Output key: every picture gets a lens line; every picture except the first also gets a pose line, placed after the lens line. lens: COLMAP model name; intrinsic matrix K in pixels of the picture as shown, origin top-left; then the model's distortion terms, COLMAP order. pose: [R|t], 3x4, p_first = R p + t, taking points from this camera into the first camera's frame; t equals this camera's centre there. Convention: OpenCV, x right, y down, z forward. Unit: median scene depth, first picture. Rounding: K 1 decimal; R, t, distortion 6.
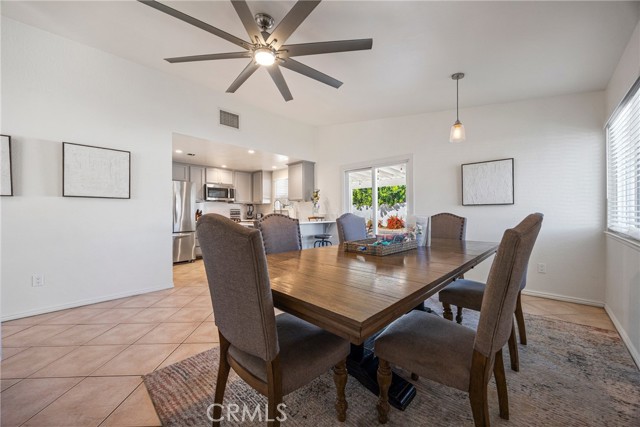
lens RADIAL K [[247.0, 0, 320.9], [0, 247.0, 208.6], [0, 0, 1]] dist [-0.003176, -0.000483]
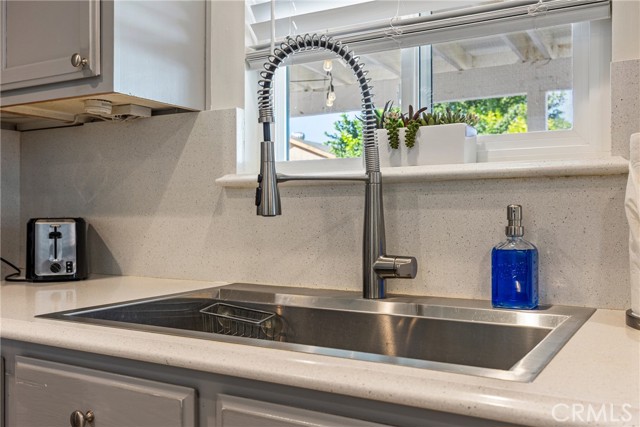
lens RADIAL K [[624.0, 0, 319.1], [0, 624.0, 213.5], [0, 0, 1]] dist [-0.015384, 0.000000]
pose [[0.969648, -0.001807, 0.244498, -0.222219], [-0.003441, 0.999773, 0.021034, 0.014417], [-0.244480, -0.021237, 0.969422, 0.790586]]
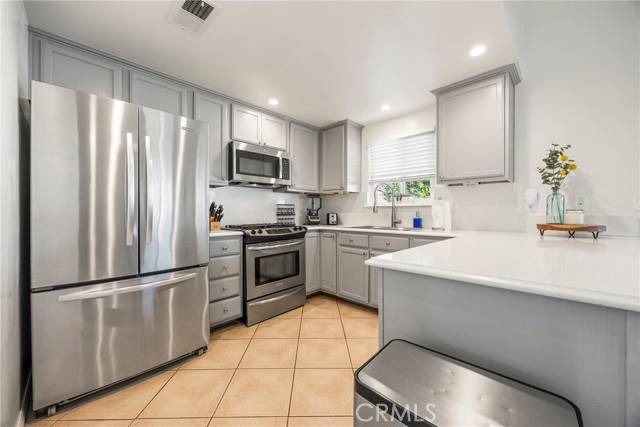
lens RADIAL K [[247.0, 0, 319.3], [0, 247.0, 214.5], [0, 0, 1]] dist [-0.003176, -0.000483]
pose [[0.999968, 0.000914, 0.007913, -0.295461], [-0.001101, 0.999721, 0.023577, 0.011783], [-0.007890, -0.023585, 0.999691, 0.530608]]
